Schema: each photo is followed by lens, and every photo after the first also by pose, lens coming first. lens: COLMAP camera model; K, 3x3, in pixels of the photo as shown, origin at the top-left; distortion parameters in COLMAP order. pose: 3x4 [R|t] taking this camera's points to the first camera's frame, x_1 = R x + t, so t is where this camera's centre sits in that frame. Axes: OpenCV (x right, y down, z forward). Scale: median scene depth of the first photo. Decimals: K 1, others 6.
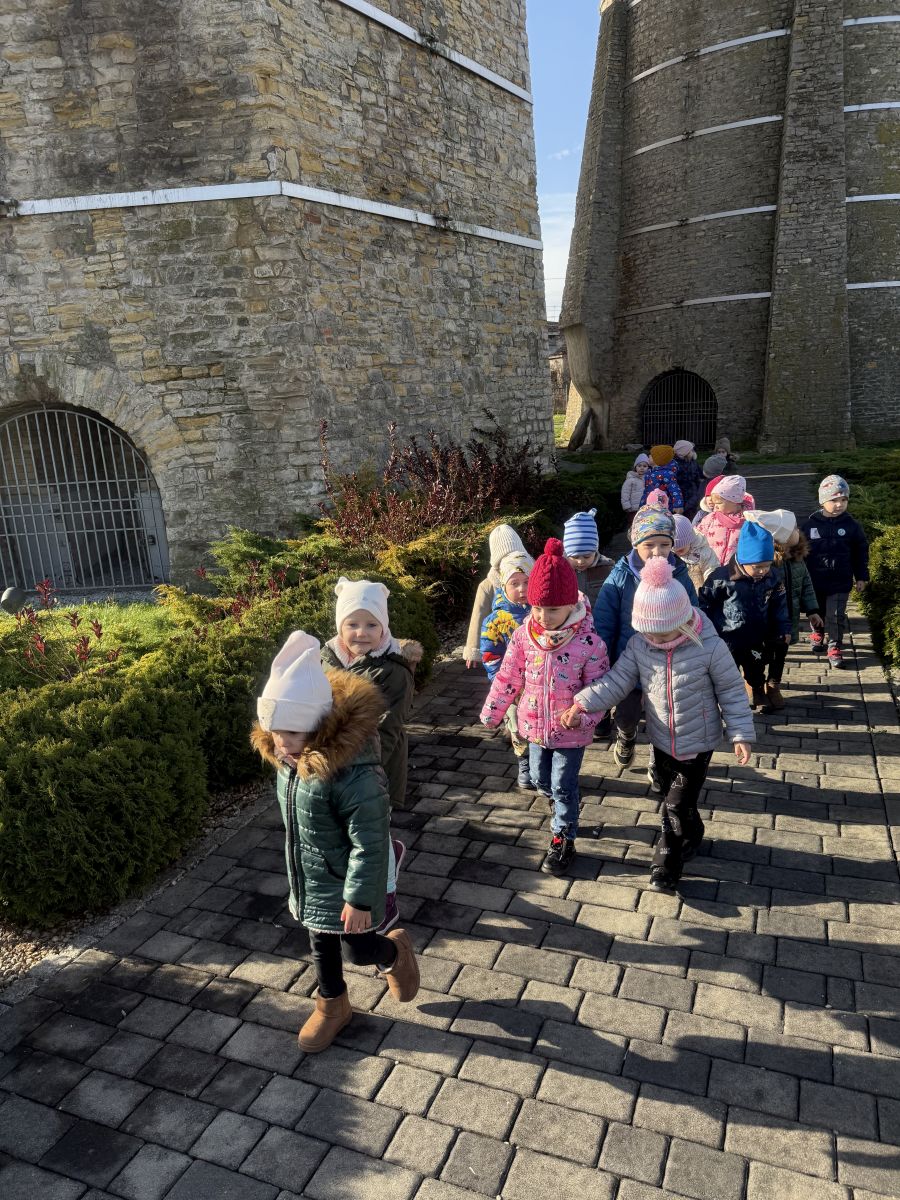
lens RADIAL K [[828.1, 0, 444.8], [0, 828.1, 605.1], [0, 0, 1]] dist [0.057472, -0.062062]
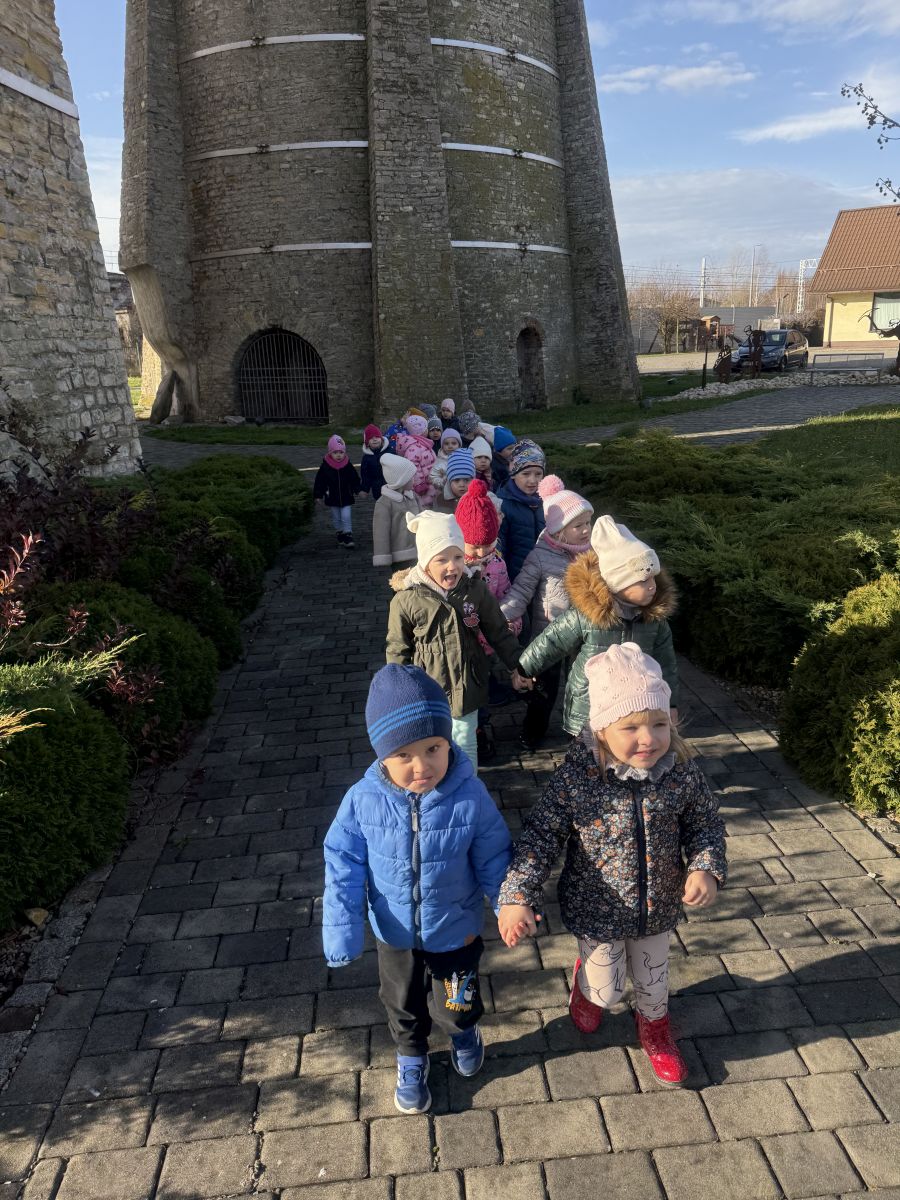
lens RADIAL K [[828.1, 0, 452.0], [0, 828.1, 601.6], [0, 0, 1]] dist [0.057472, -0.062062]
pose [[0.883224, -0.108269, 0.456282, 0.043865], [0.091837, 0.994077, 0.058110, -0.083932], [-0.459871, -0.009420, 0.887936, 0.353034]]
